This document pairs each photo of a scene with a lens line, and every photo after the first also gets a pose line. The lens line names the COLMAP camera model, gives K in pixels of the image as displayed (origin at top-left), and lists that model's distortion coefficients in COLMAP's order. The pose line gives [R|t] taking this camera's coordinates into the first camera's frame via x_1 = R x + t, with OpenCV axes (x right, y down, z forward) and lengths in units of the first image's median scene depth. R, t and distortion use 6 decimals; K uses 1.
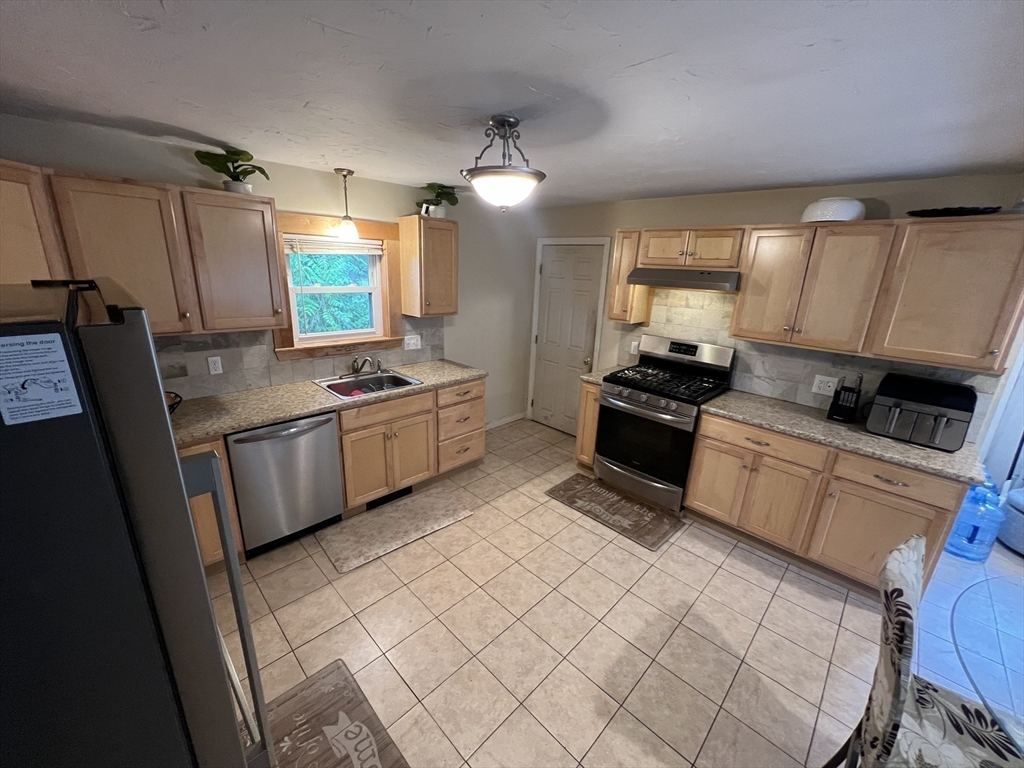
lens RADIAL K [[406.3, 0, 509.7], [0, 406.3, 383.9], [0, 0, 1]] dist [-0.001383, 0.000068]
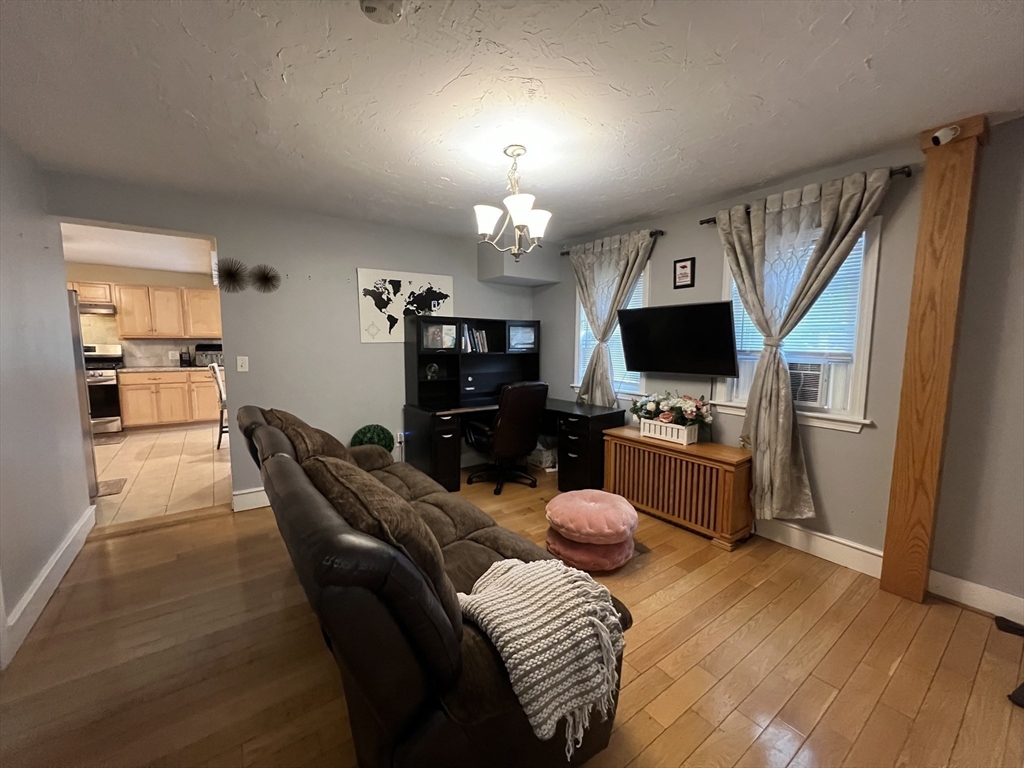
lens RADIAL K [[406.3, 0, 508.6], [0, 406.3, 386.0], [0, 0, 1]] dist [-0.001383, 0.000068]
pose [[0.161862, -0.147613, 0.975711, -1.197528], [0.286201, 0.953273, 0.096740, 0.500485], [-0.944399, 0.263591, 0.196546, -1.203120]]
